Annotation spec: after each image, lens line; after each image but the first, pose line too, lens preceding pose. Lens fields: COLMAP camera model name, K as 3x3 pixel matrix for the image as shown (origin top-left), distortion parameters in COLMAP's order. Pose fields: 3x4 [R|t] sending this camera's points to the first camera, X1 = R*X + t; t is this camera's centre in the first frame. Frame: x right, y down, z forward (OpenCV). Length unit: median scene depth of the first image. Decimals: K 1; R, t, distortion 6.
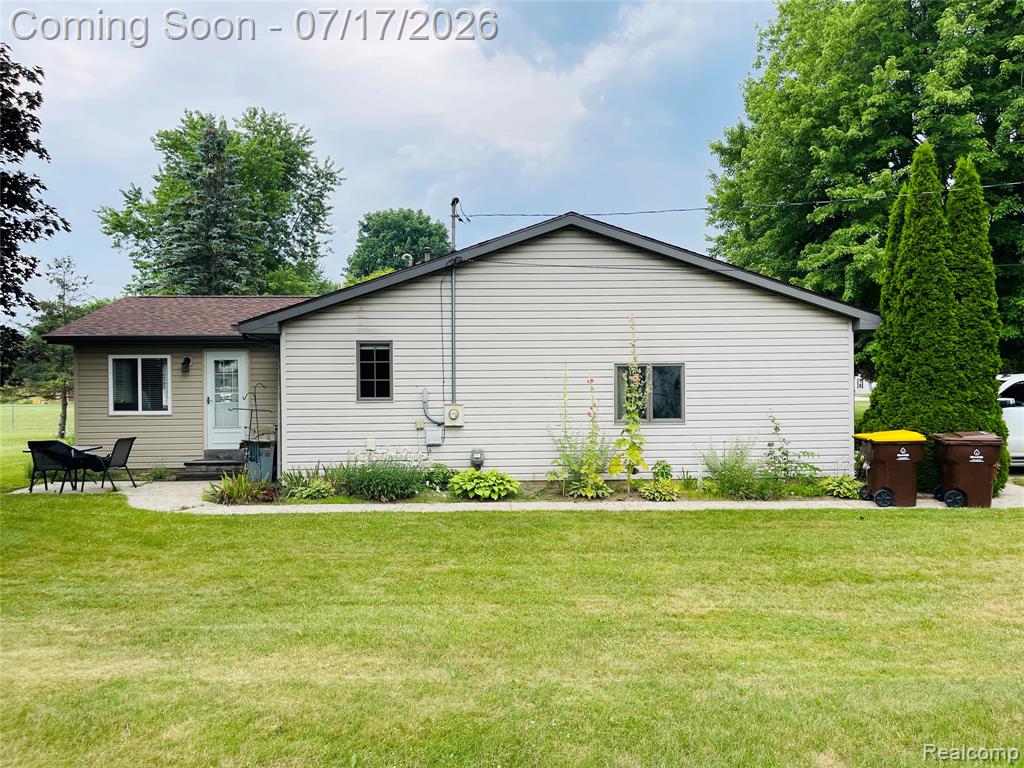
lens RADIAL K [[740.4, 0, 512.0], [0, 740.4, 384.0], [0, 0, 1]] dist [0.004289, 0.001466]
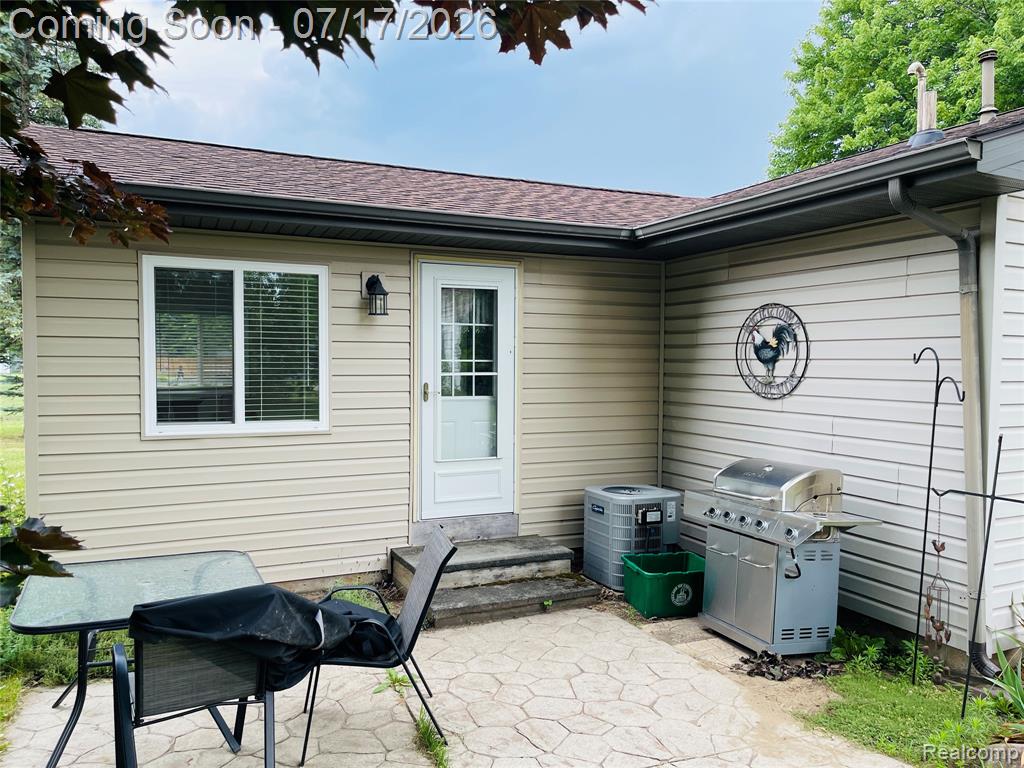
lens RADIAL K [[758.2, 0, 512.0], [0, 758.2, 384.0], [0, 0, 1]] dist [-0.002295, -0.000779]
pose [[0.925527, 0.002290, 0.378674, -0.518304], [-0.015355, 0.999386, 0.031486, 0.005137], [-0.378370, -0.034955, 0.924994, 0.622623]]
